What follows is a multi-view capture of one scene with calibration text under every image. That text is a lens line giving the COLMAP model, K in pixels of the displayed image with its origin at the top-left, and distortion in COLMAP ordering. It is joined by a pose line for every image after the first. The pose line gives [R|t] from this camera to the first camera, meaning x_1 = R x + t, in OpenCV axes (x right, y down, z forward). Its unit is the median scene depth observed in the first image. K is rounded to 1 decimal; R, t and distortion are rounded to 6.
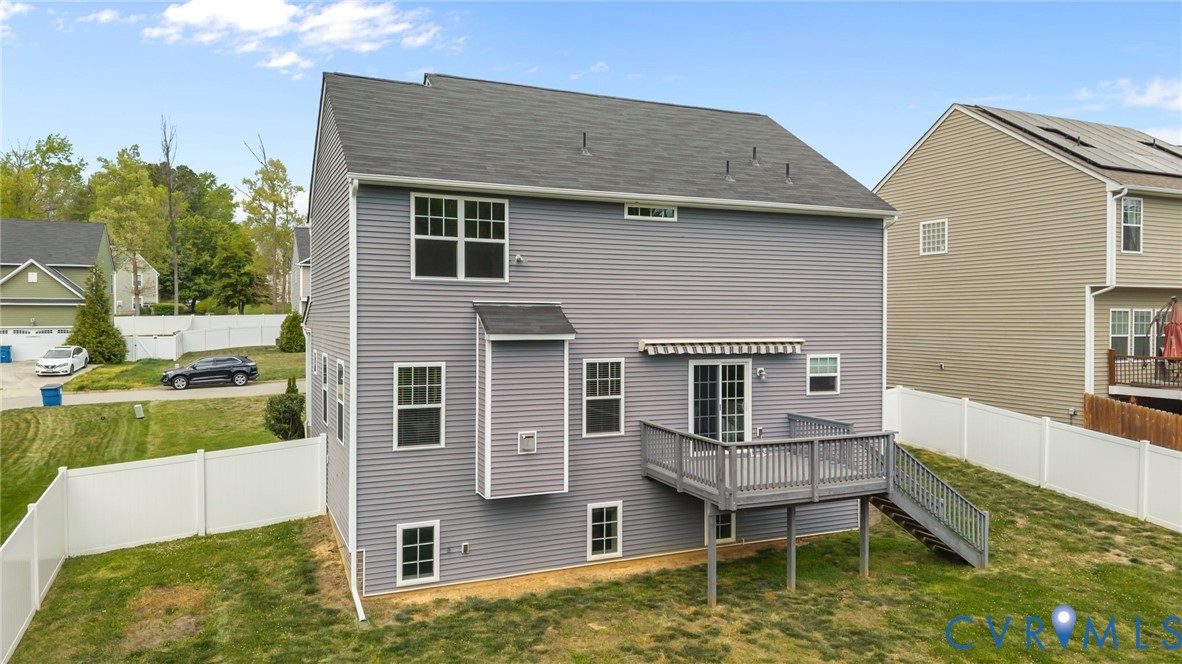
lens RADIAL K [[810.9, 0, 591.0], [0, 810.9, 332.0], [0, 0, 1]] dist [0.005280, -0.001327]
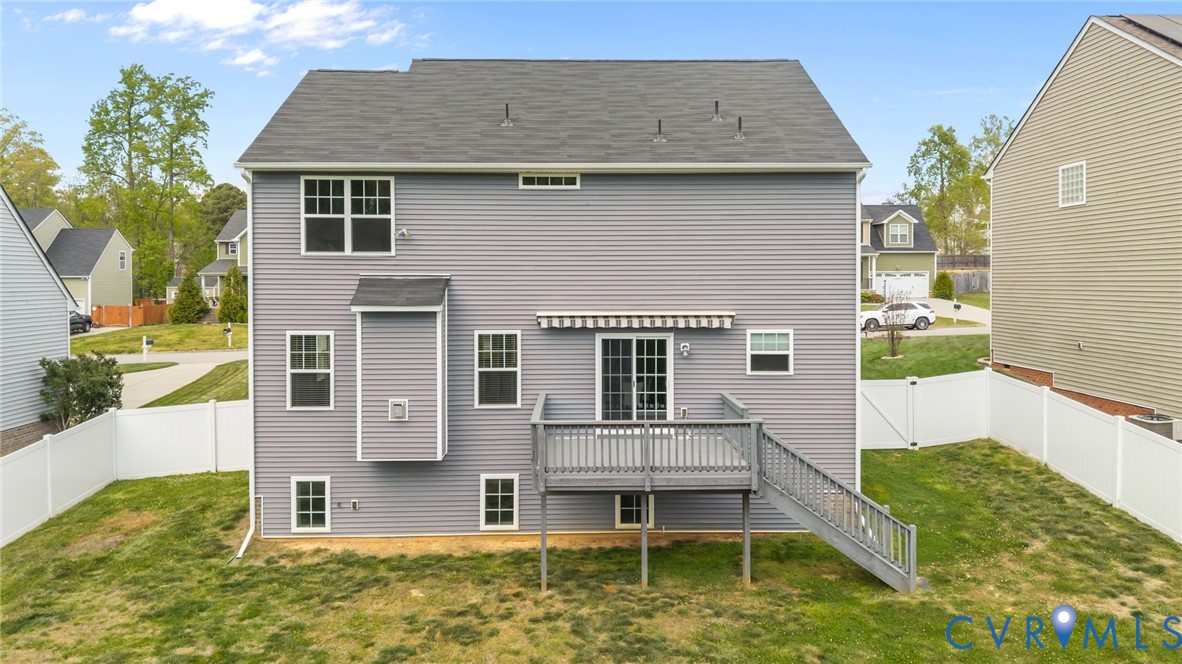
lens RADIAL K [[820.1, 0, 589.7], [0, 820.1, 302.5], [0, 0, 1]] dist [0.002783, -0.000463]
pose [[0.923400, 0.007437, -0.383768, 0.540159], [-0.003430, 0.999932, 0.011126, -0.013578], [0.383825, -0.008957, 0.923363, 0.119487]]
